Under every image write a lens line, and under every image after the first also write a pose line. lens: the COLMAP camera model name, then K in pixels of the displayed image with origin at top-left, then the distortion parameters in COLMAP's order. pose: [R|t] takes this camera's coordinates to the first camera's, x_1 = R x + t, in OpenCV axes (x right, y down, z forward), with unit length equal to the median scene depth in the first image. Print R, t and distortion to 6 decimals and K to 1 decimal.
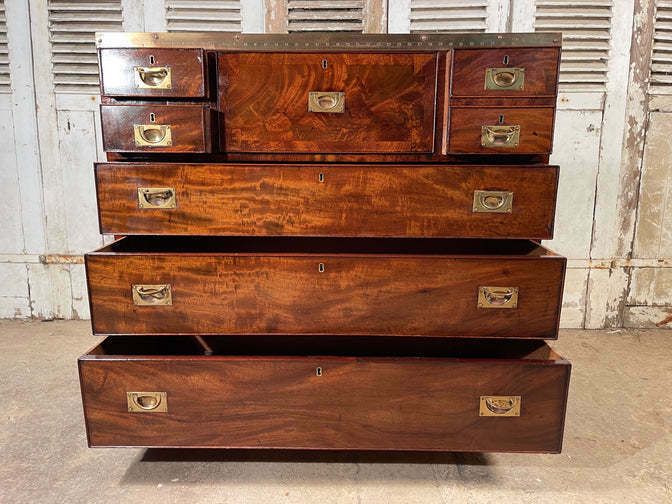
lens RADIAL K [[515.3, 0, 333.7], [0, 515.3, 255.6], [0, 0, 1]] dist [0.070298, -0.110353]
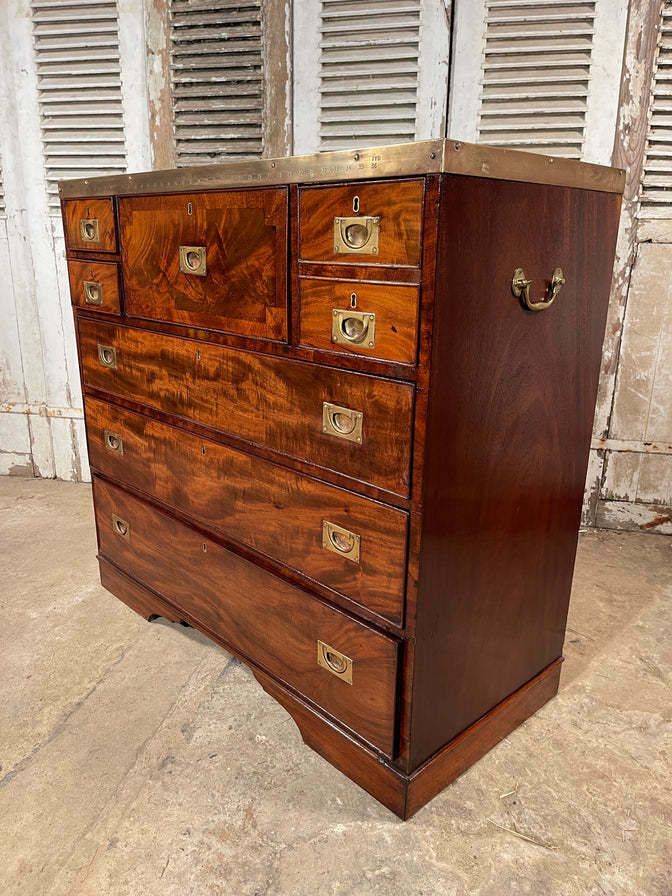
lens RADIAL K [[687.0, 0, 342.3], [0, 687.0, 455.1], [0, 0, 1]] dist [0.070298, -0.110353]
pose [[0.983592, 0.057406, -0.171030, 0.385283], [-0.040807, 0.994247, 0.099037, -0.058363], [0.175731, -0.090433, 0.980276, -0.068070]]
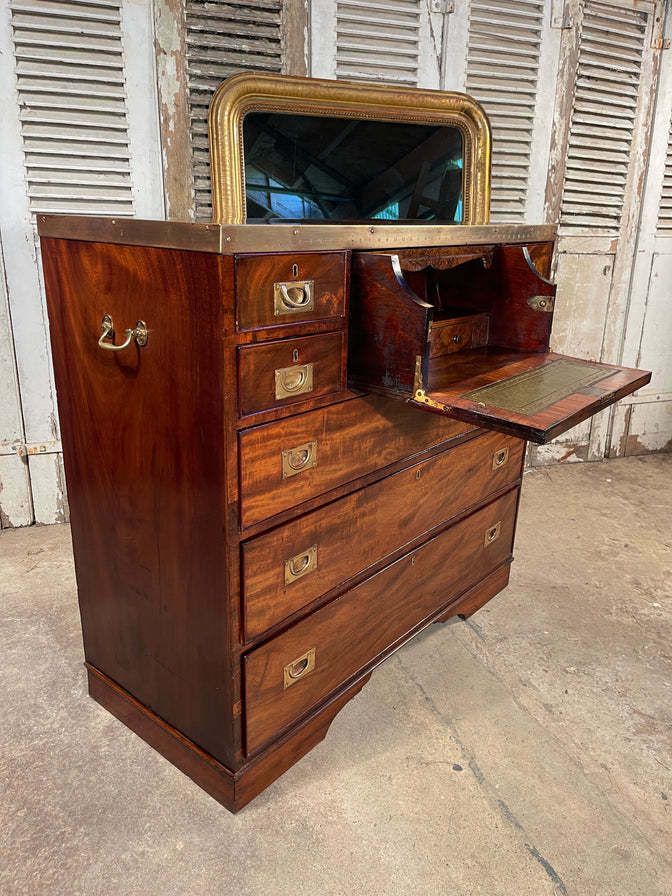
lens RADIAL K [[687.0, 0, 333.8], [0, 687.0, 443.8], [0, 0, 1]] dist [0.070298, -0.110353]
pose [[0.920966, -0.101901, 0.376083, -0.330792], [0.051532, 0.988573, 0.141662, -0.127658], [-0.386221, -0.111085, 0.915693, -0.092176]]
